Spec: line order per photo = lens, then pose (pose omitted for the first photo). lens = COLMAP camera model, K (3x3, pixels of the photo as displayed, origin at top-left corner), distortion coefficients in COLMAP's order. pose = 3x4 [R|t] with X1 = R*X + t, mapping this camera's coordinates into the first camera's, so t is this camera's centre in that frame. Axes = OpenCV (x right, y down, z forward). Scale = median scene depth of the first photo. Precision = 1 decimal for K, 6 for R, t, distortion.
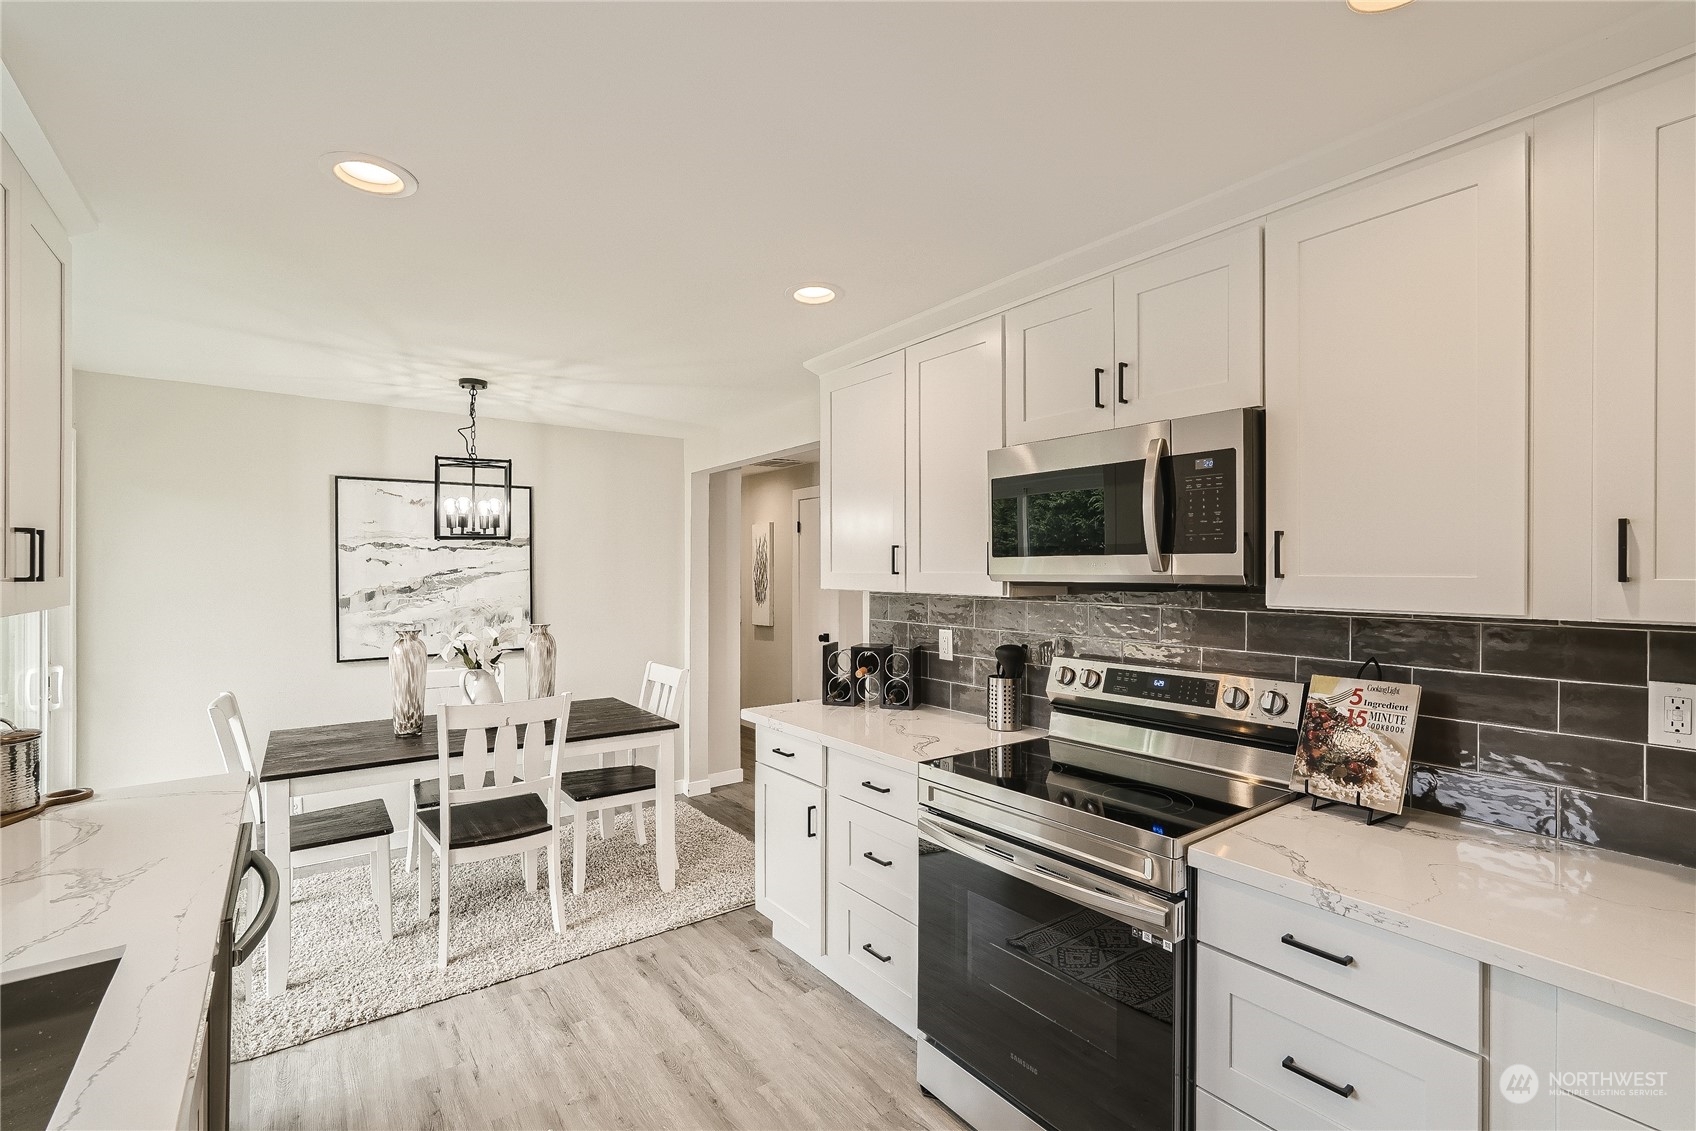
lens RADIAL K [[747.8, 0, 848.8], [0, 747.8, 574.0], [0, 0, 1]] dist [-0.019306, 0.008712]
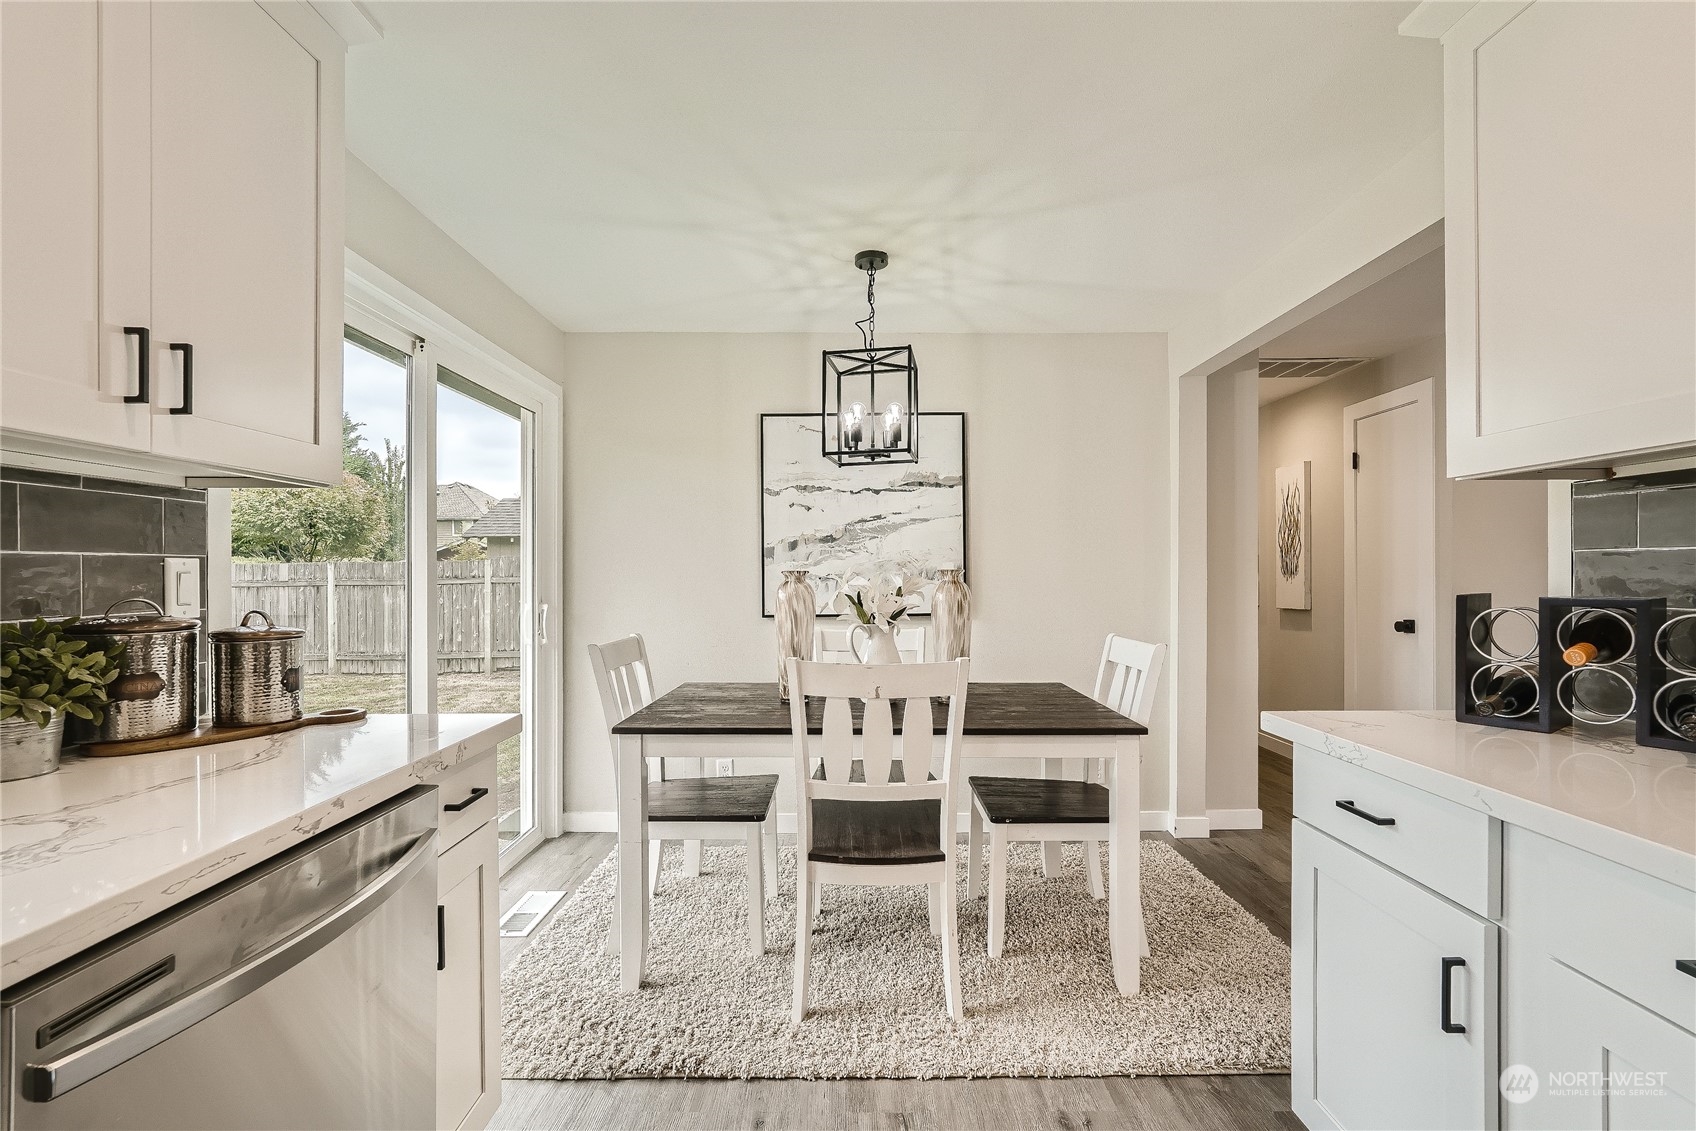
lens RADIAL K [[747.8, 0, 848.8], [0, 747.8, 574.0], [0, 0, 1]] dist [-0.019306, 0.008712]
pose [[0.798608, -0.002080, -0.601848, -0.055411], [-0.000746, 0.999990, -0.004446, 0.078725], [0.601851, 0.004000, 0.798598, 0.370268]]
